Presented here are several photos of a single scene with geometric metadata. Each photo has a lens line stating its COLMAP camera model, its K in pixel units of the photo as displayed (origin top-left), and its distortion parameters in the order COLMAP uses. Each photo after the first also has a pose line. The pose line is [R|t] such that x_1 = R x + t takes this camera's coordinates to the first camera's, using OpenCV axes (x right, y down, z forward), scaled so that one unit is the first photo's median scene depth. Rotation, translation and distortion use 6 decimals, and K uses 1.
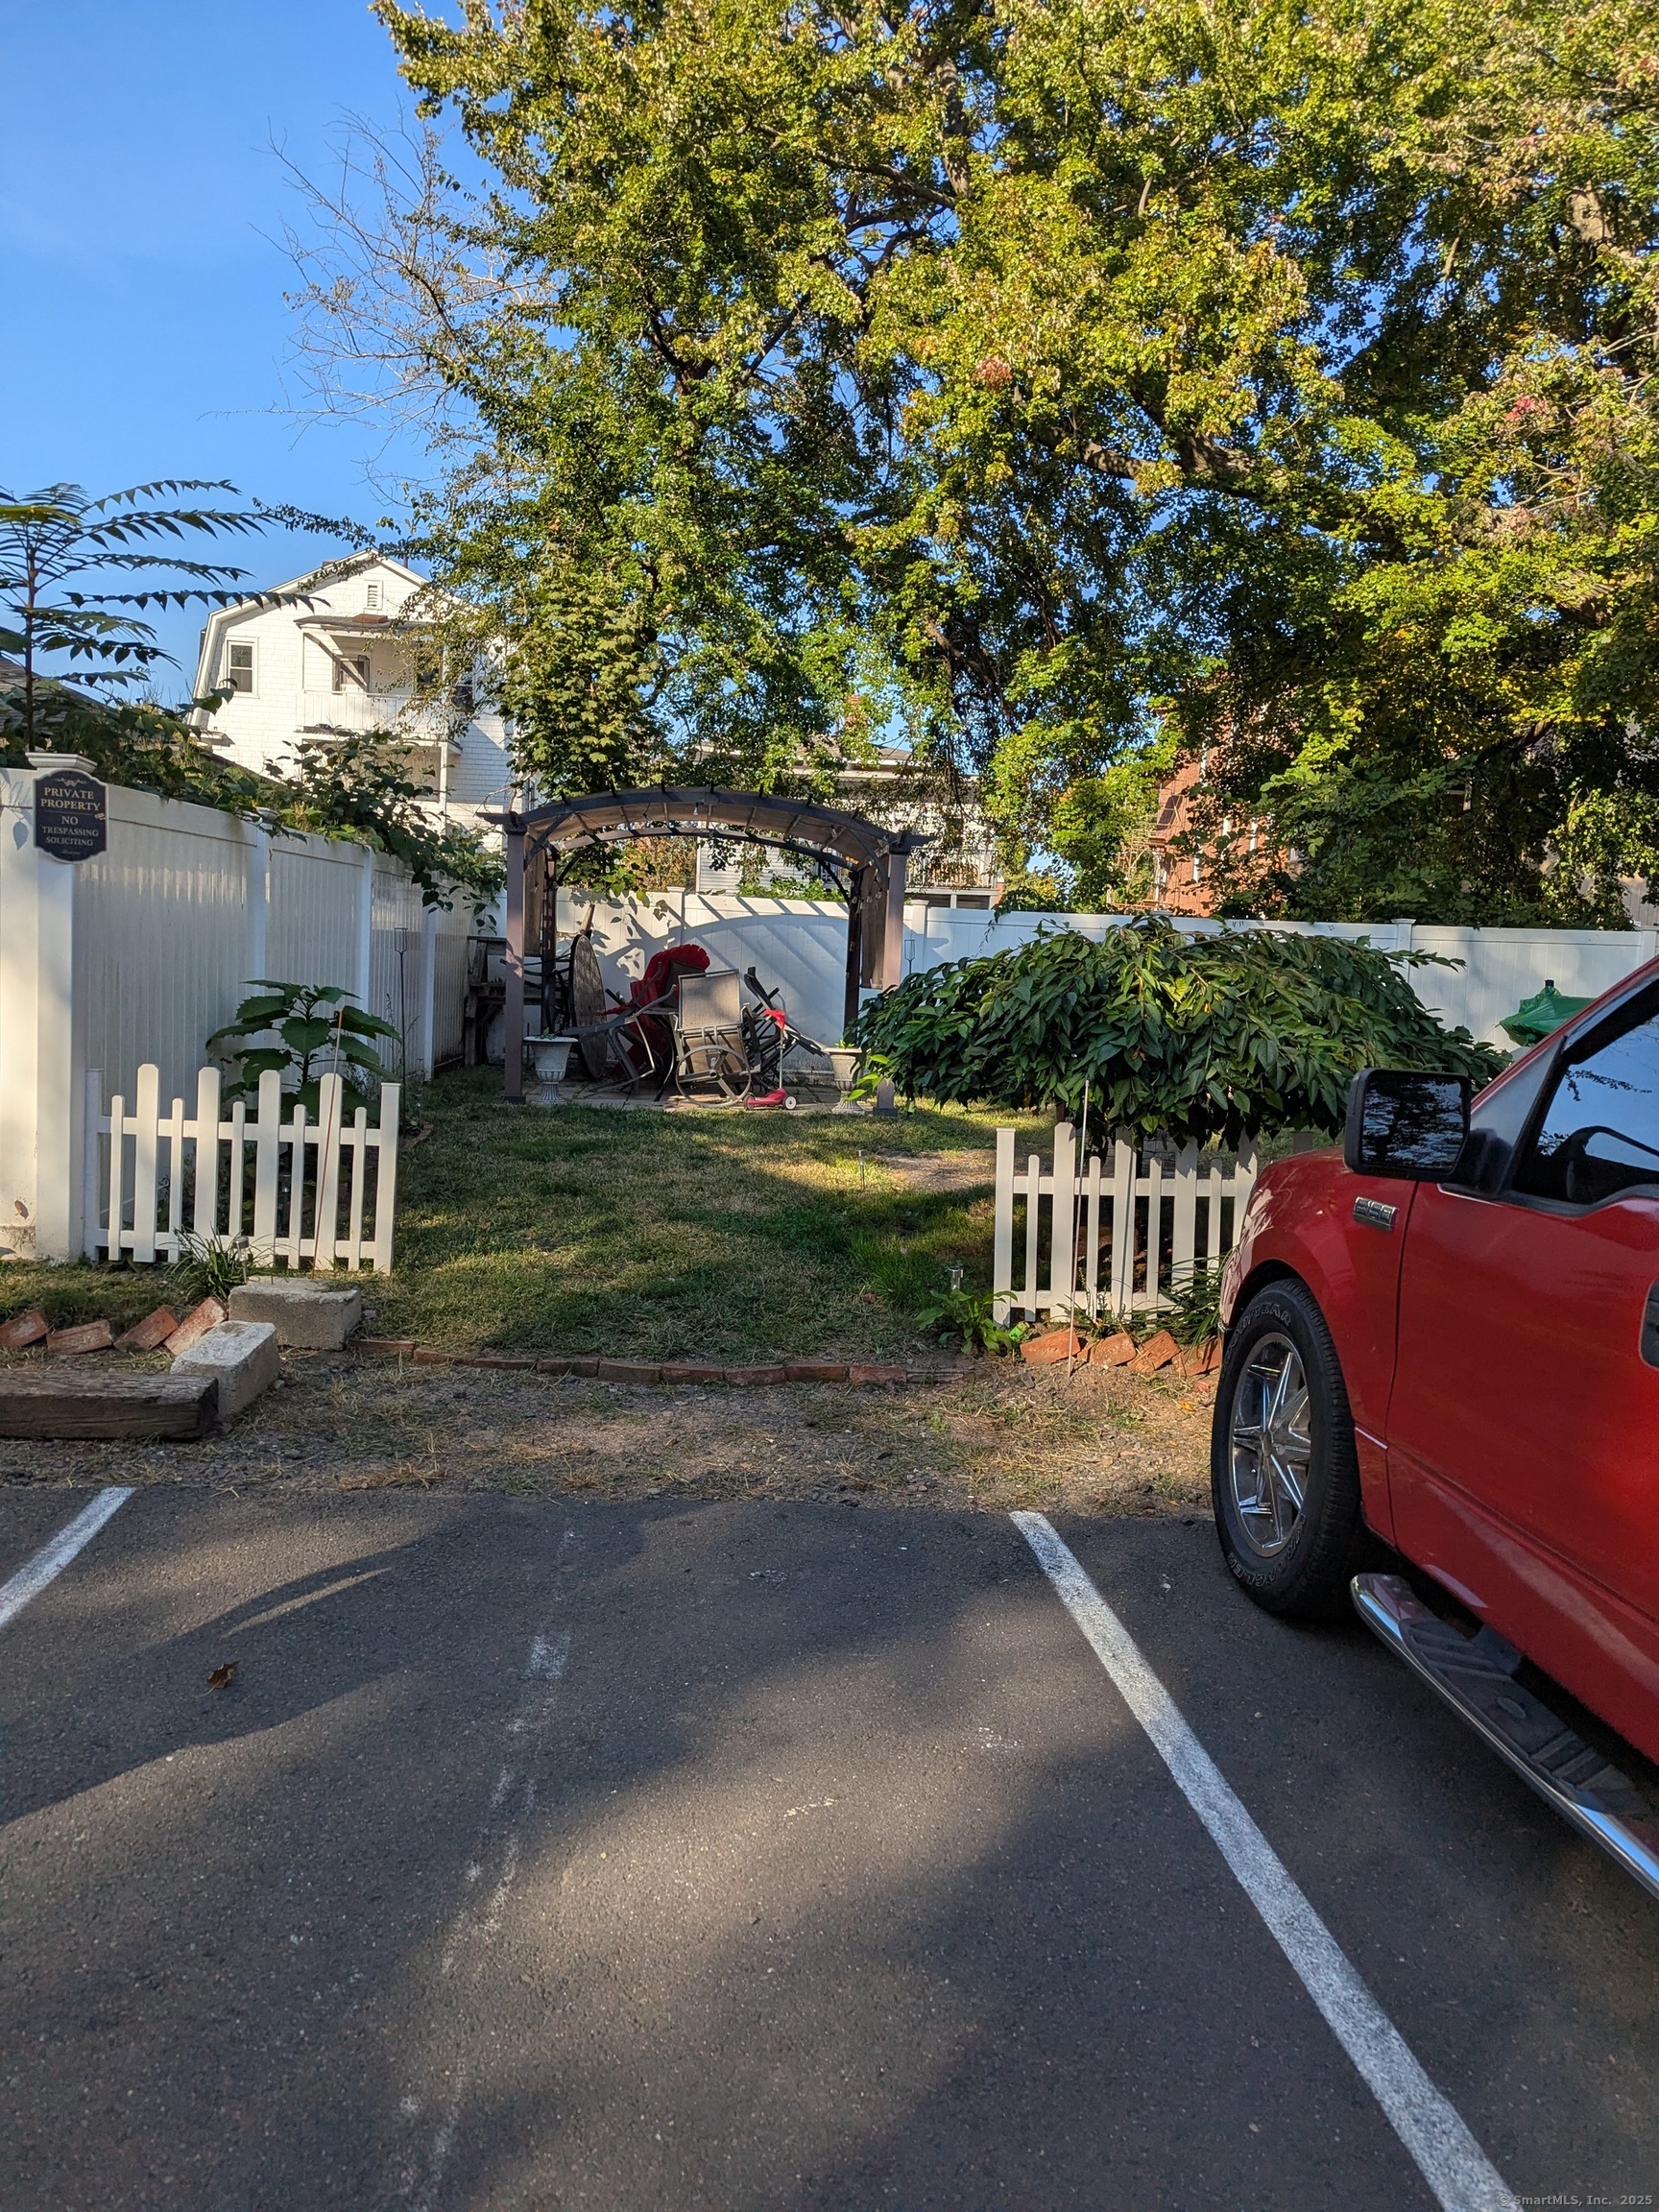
lens RADIAL K [[1575.6, 0, 834.0], [0, 1575.6, 1093.1], [0, 0, 1]] dist [0.081869, -0.062541]
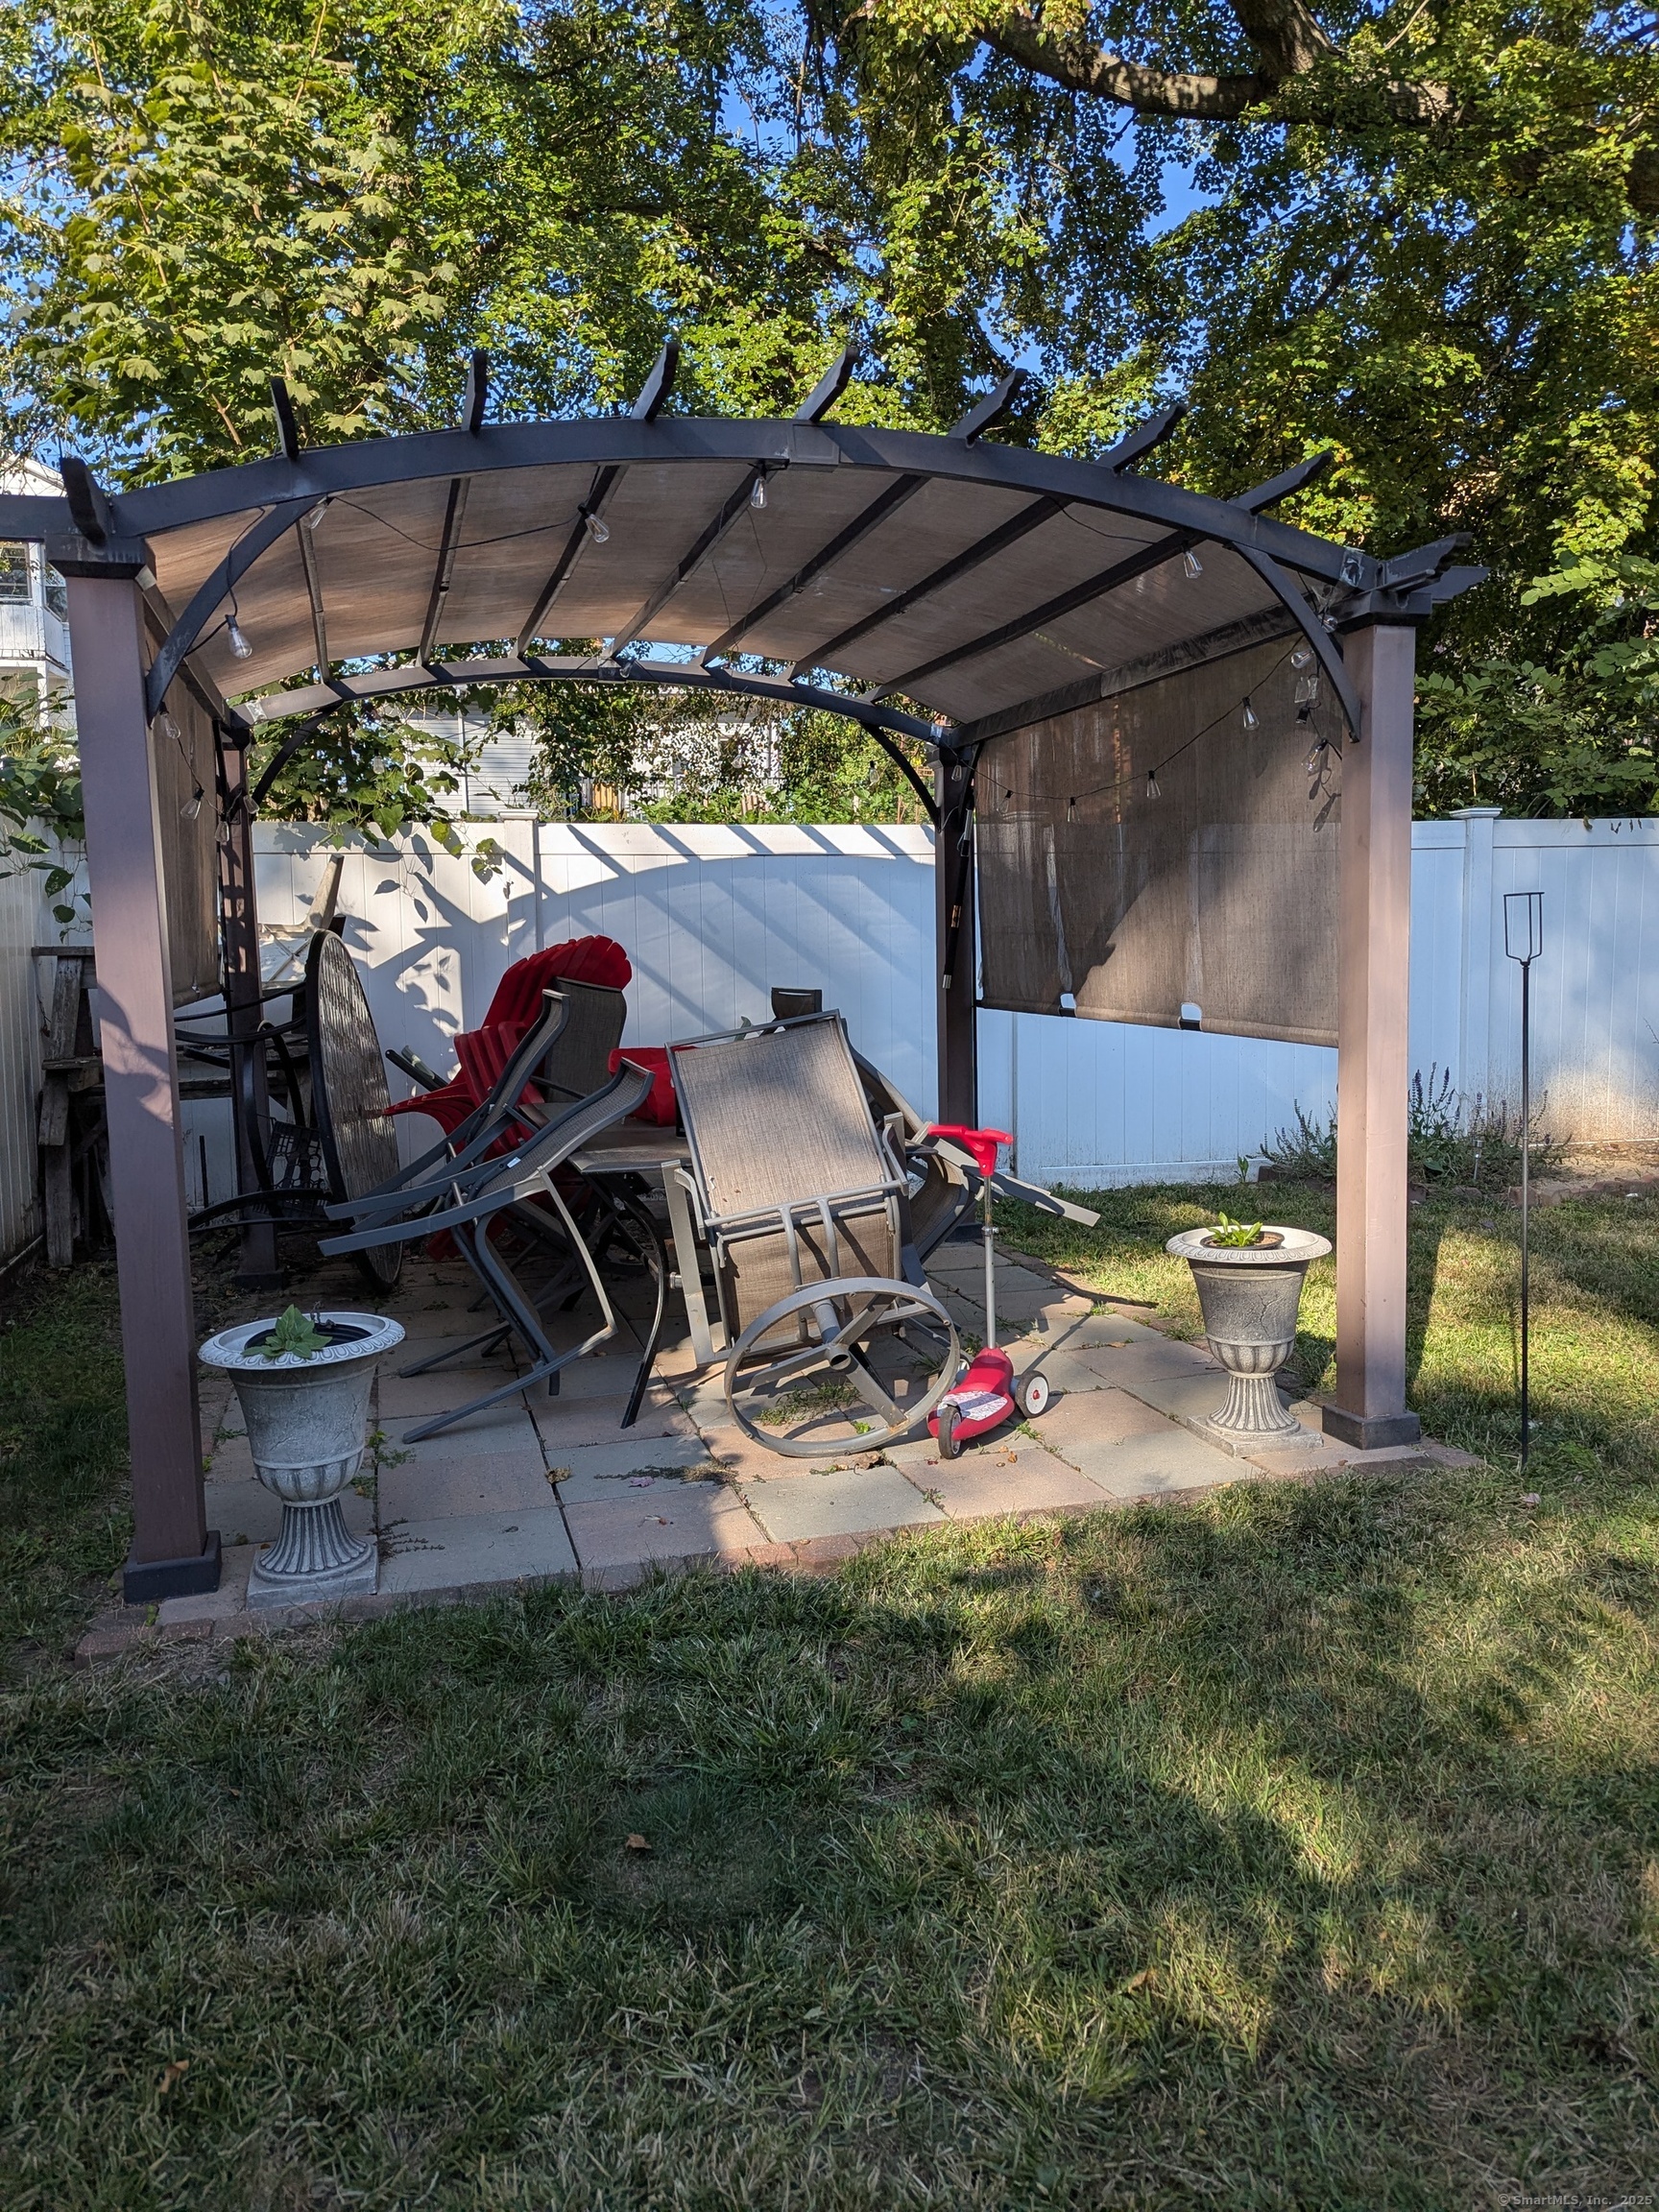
lens RADIAL K [[1566.0, 0, 820.3], [0, 1566.0, 1096.5], [0, 0, 1]] dist [0.064904, -0.068228]
pose [[0.980328, -0.079012, 0.180868, -0.103310], [0.072897, 0.996528, 0.040221, -0.059149], [-0.183418, -0.026245, 0.982685, 0.532473]]
